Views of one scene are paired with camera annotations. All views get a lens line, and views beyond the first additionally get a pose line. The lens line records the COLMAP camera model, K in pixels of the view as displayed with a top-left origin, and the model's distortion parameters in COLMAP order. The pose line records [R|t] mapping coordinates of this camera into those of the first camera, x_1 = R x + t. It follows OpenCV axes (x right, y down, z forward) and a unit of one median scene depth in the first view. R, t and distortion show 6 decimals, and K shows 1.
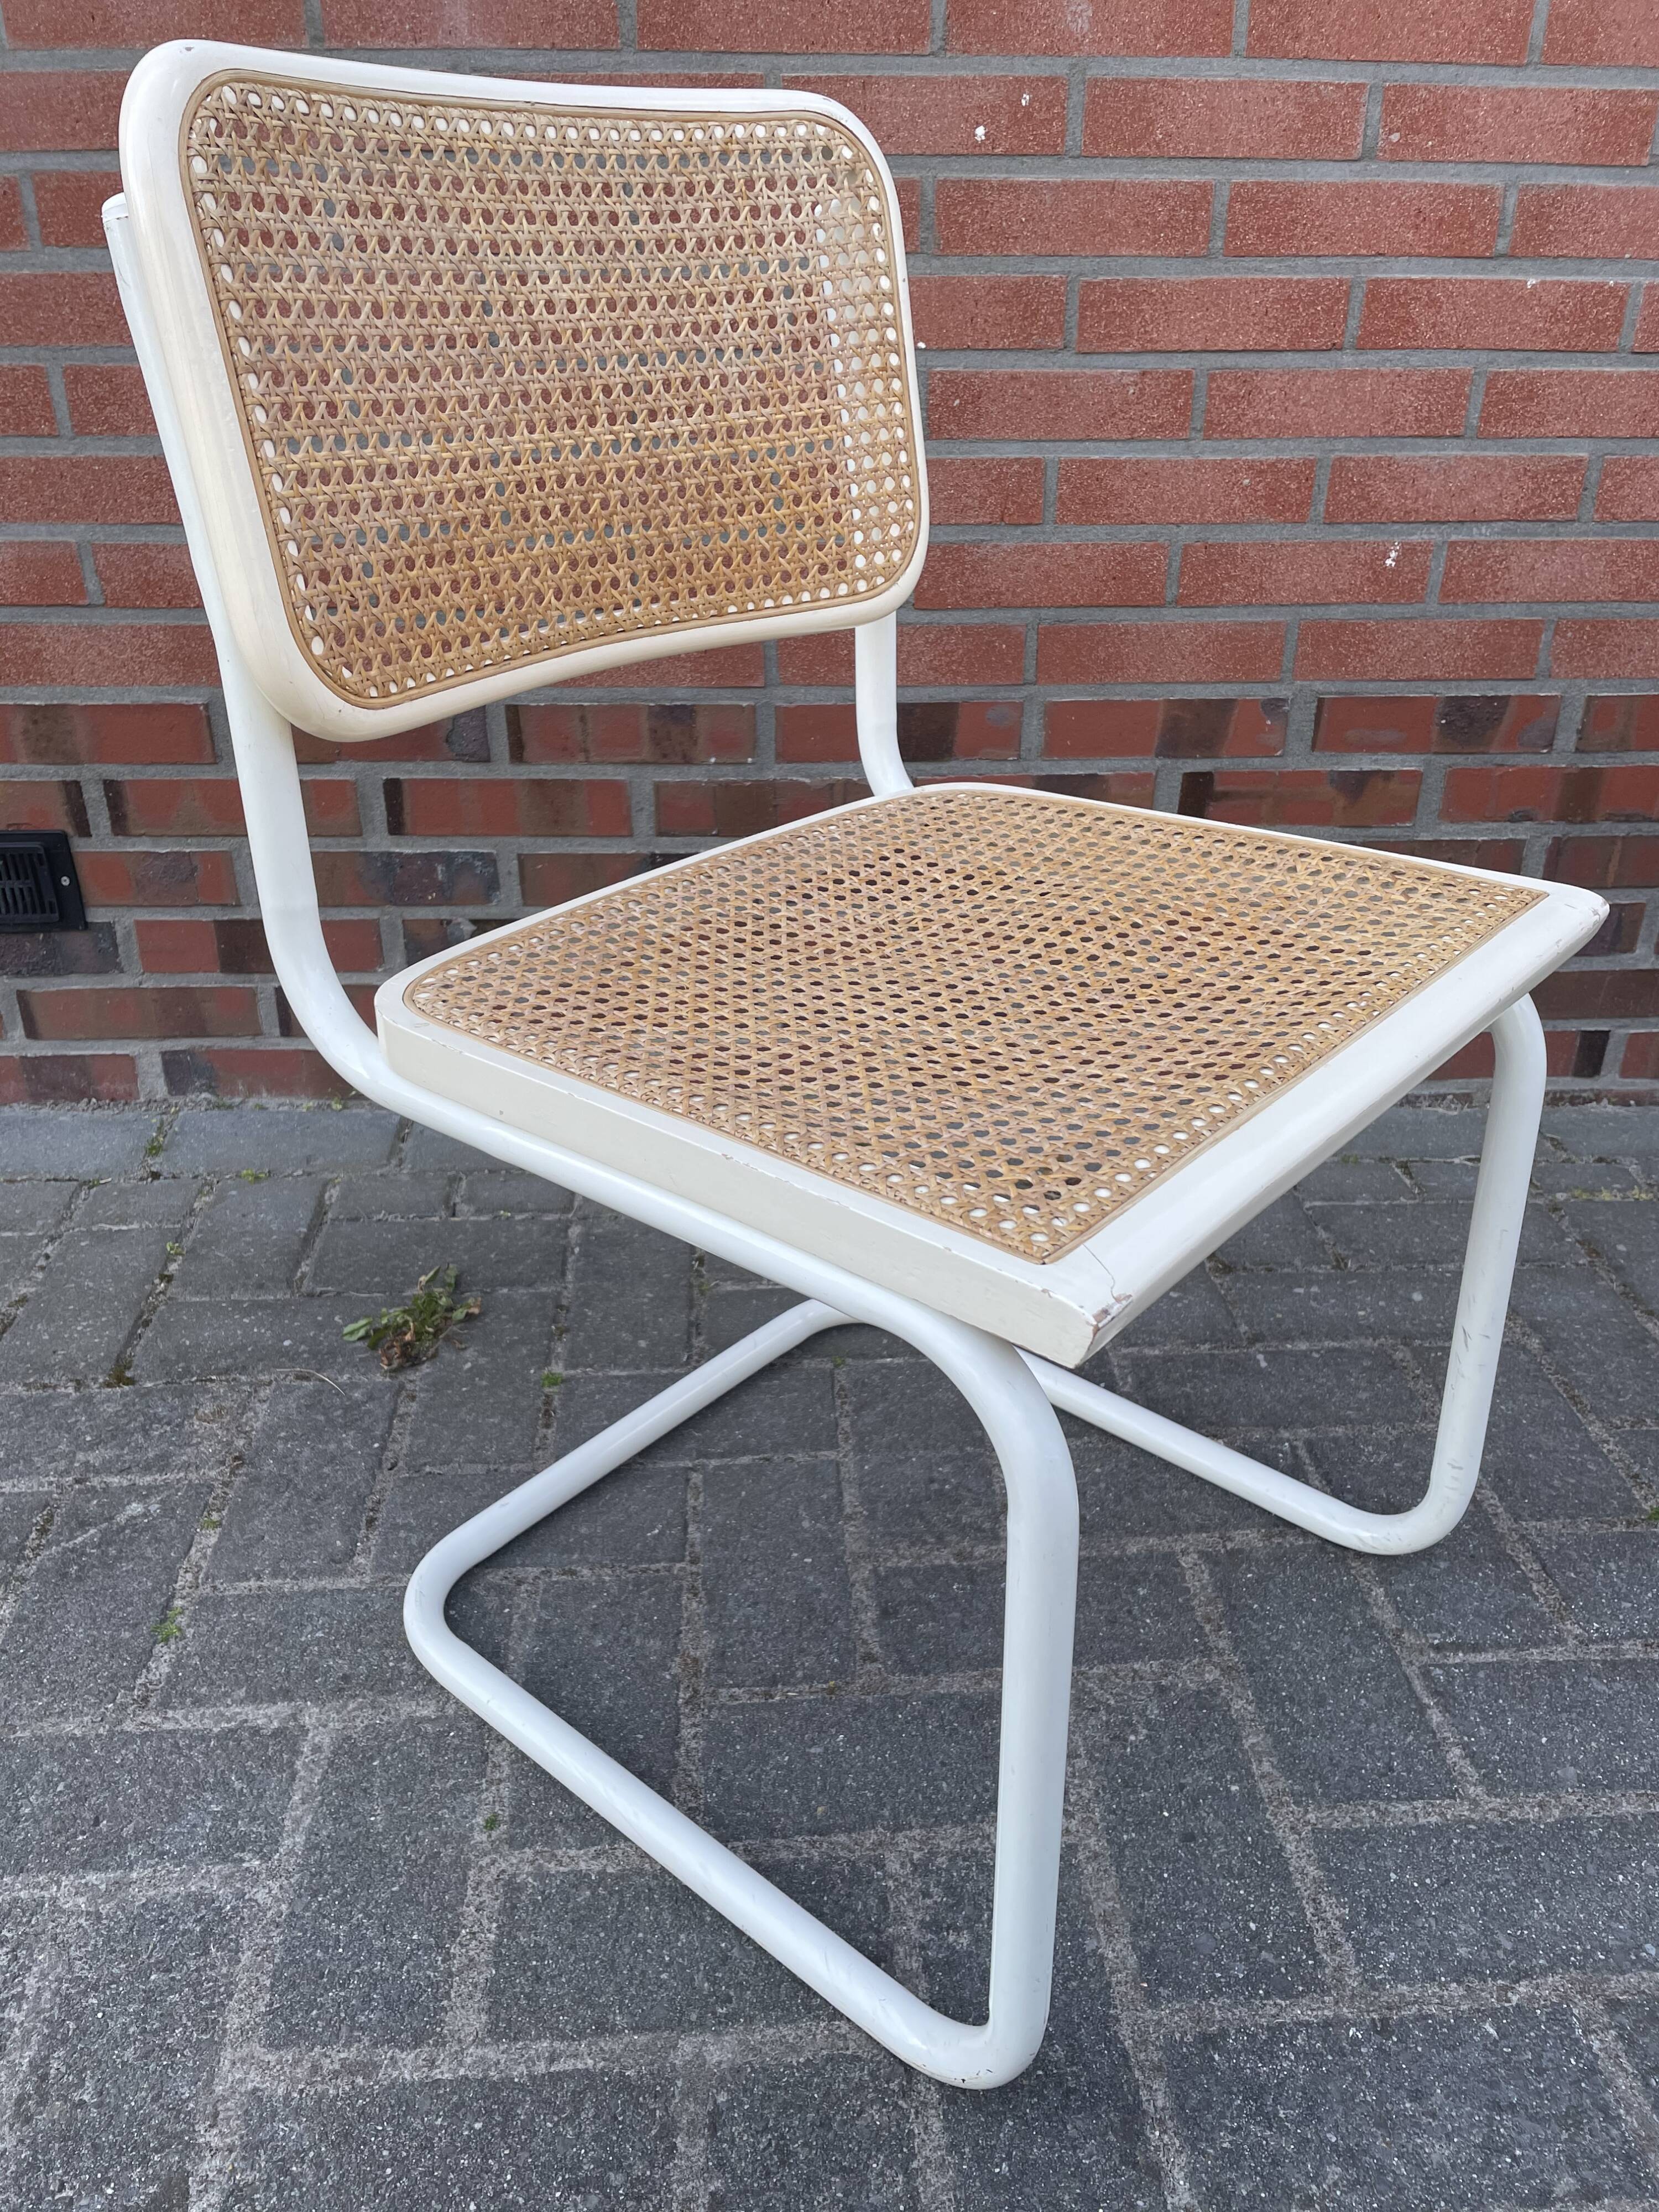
lens RADIAL K [[1666.3, 0, 812.1], [0, 1666.3, 1113.7], [0, 0, 1]] dist [0.076807, -0.106280]
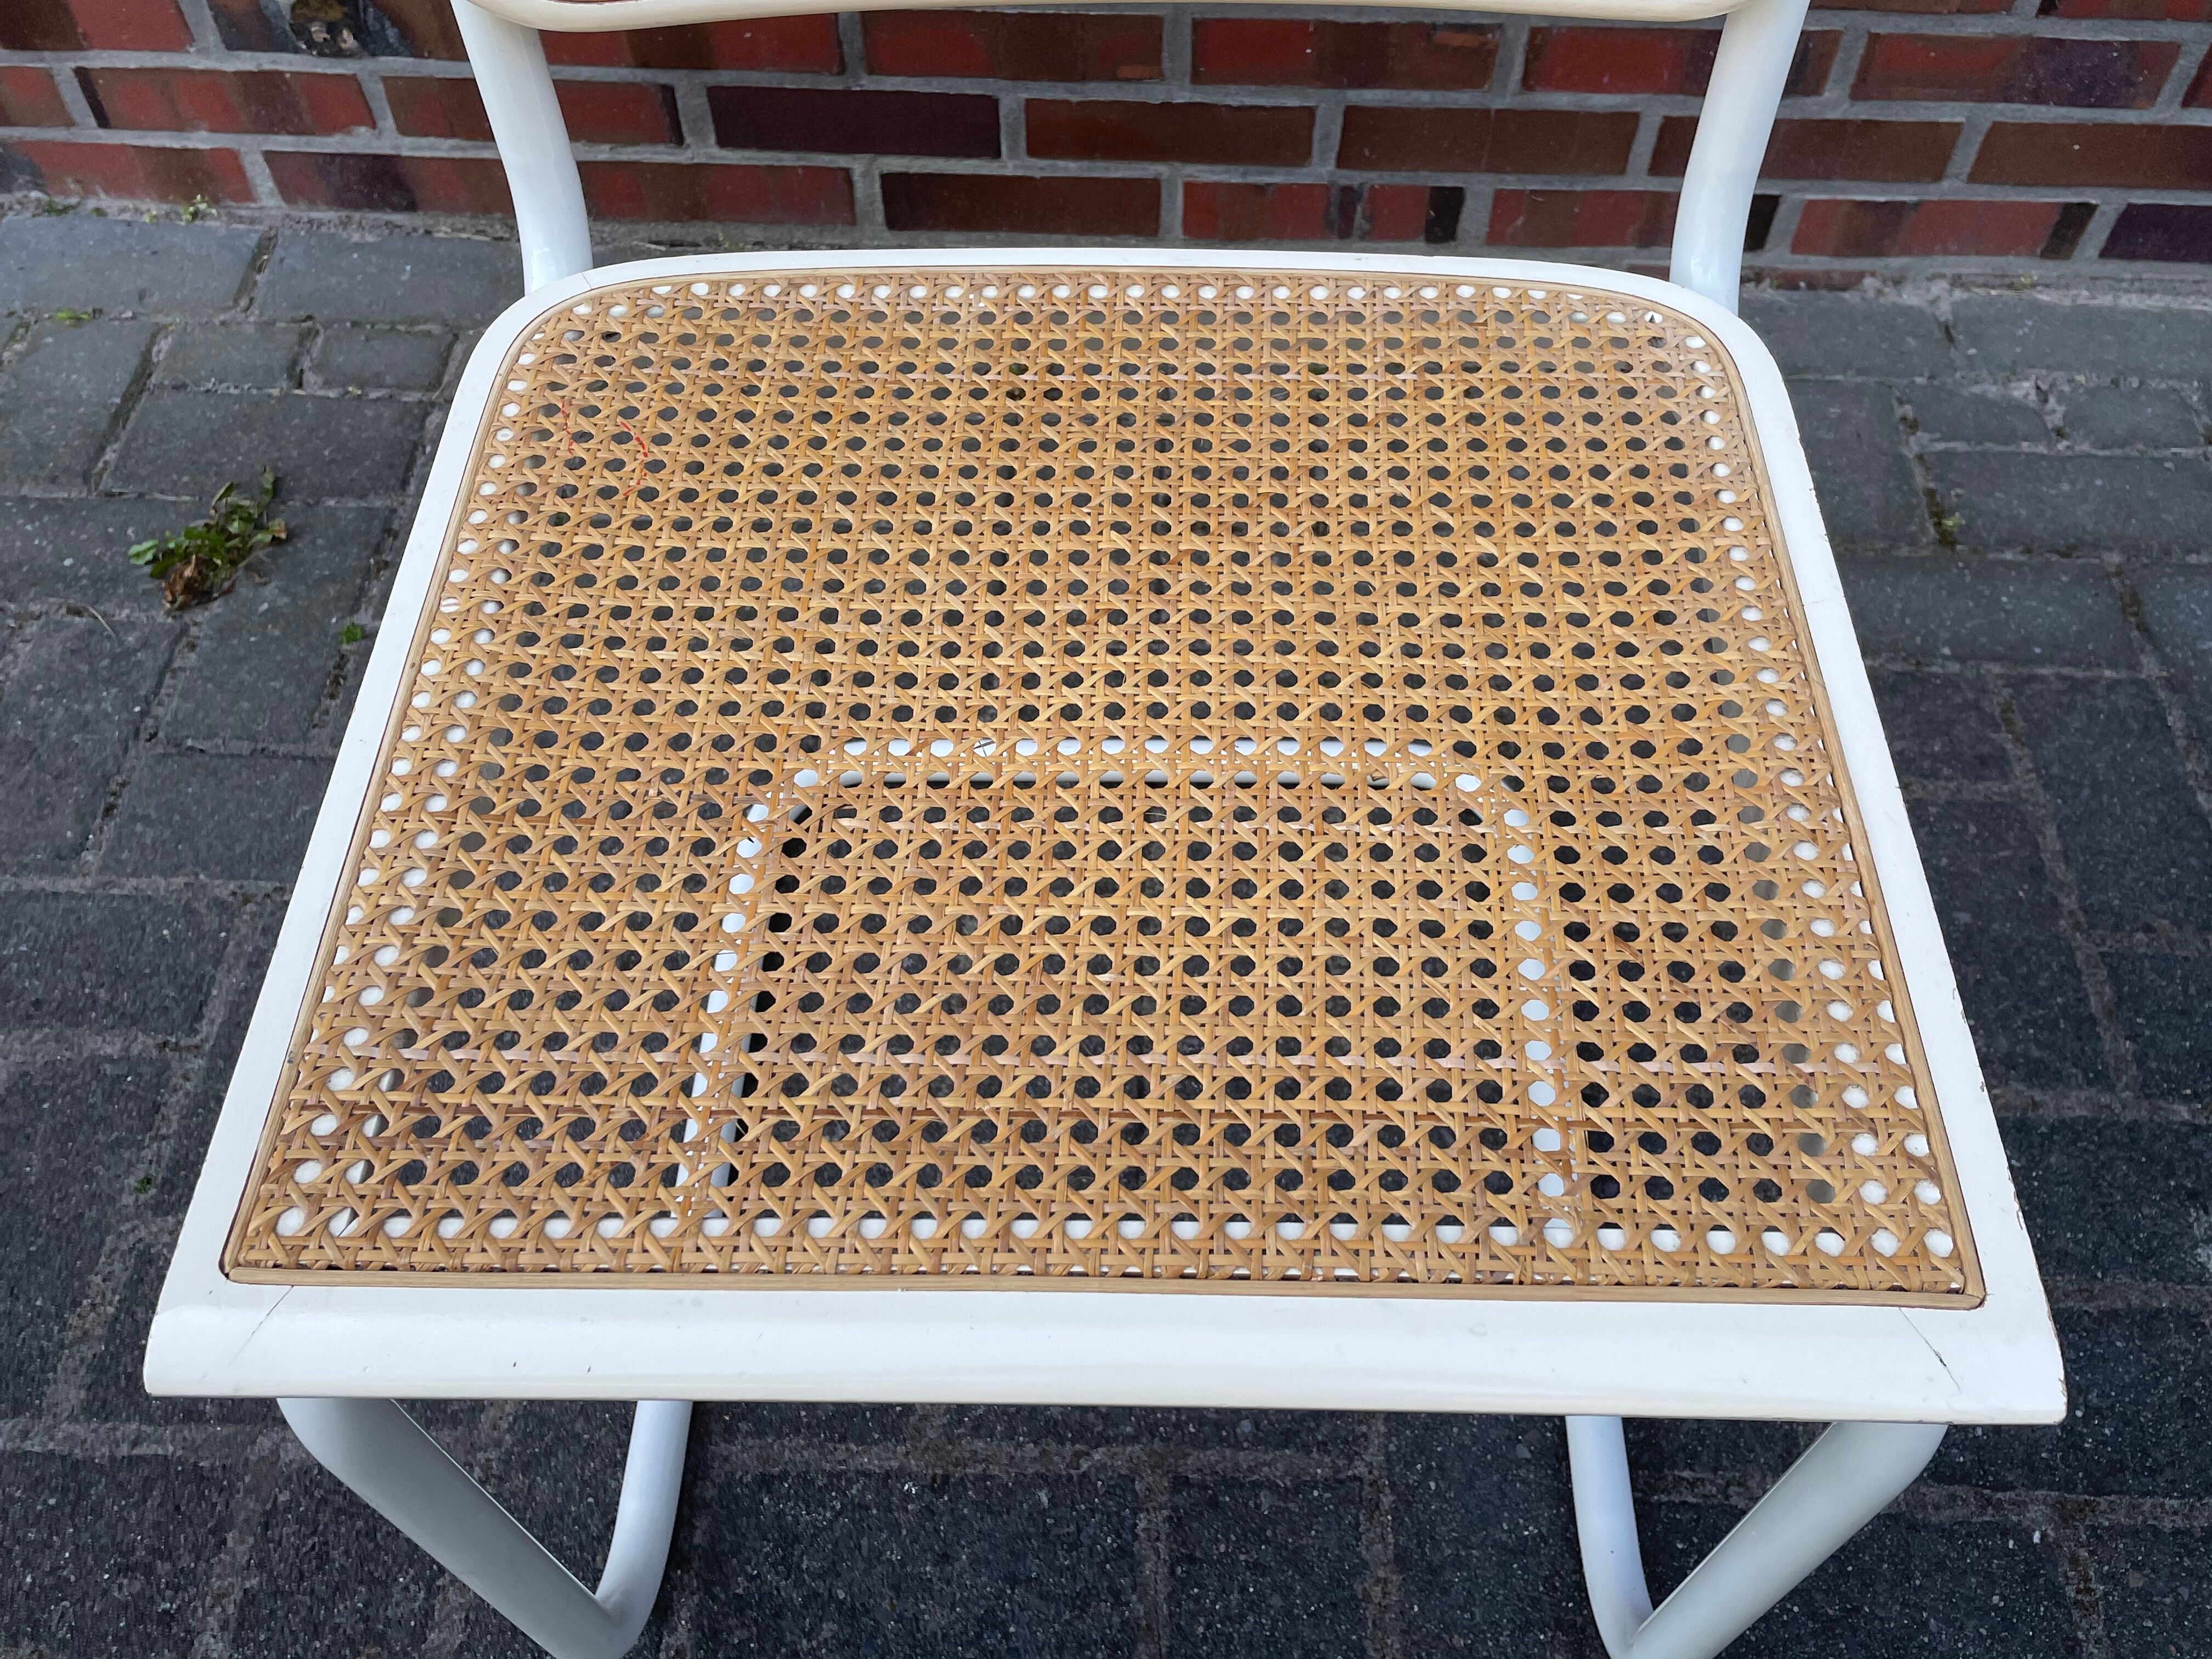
lens RADIAL K [[1797.0, 0, 1123.7], [0, 1797.0, 804.9], [0, 0, 1]] dist [0.081155, -0.110946]
pose [[0.996263, 0.069949, -0.050661, 0.320178], [-0.041238, 0.900649, 0.432586, -0.200448], [0.075887, -0.428881, 0.900168, 0.140931]]
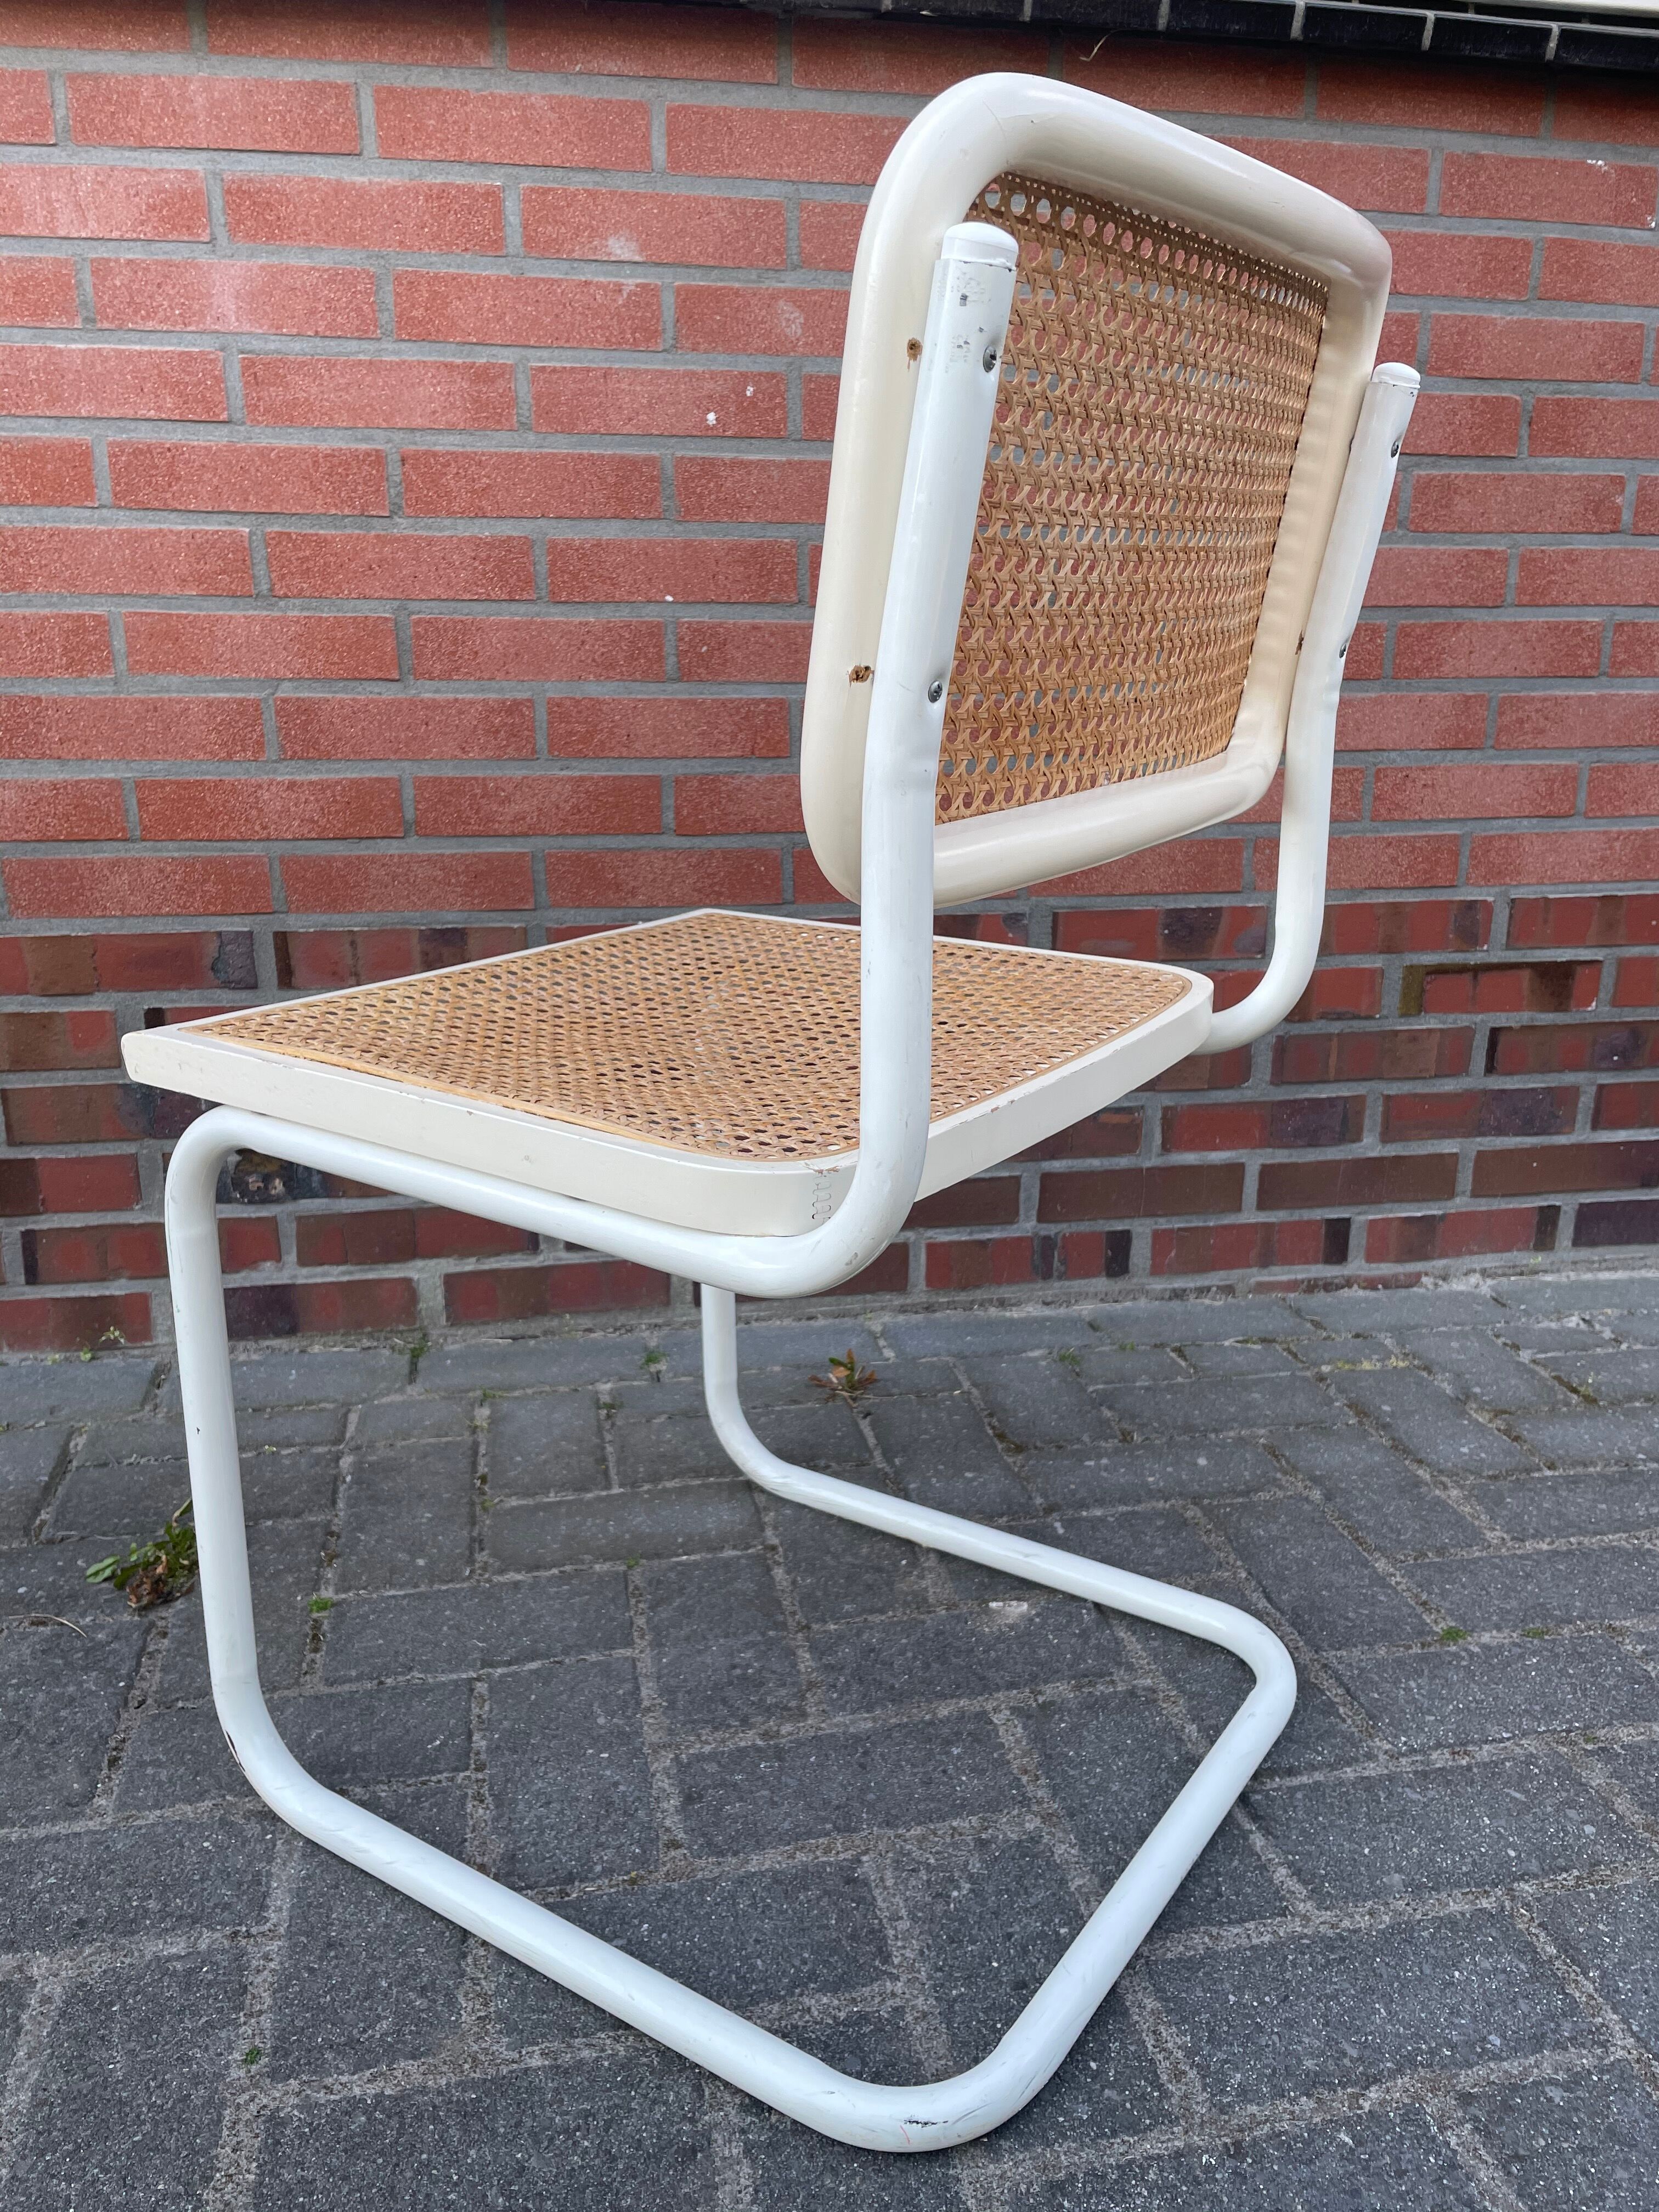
lens RADIAL K [[1666.3, 0, 821.5], [0, 1666.3, 1111.8], [0, 0, 1]] dist [0.076807, -0.106280]
pose [[0.990196, -0.038294, 0.134330, 0.004734], [0.064733, 0.977986, -0.198373, 0.100742], [-0.123776, 0.205124, 0.970878, 0.001567]]
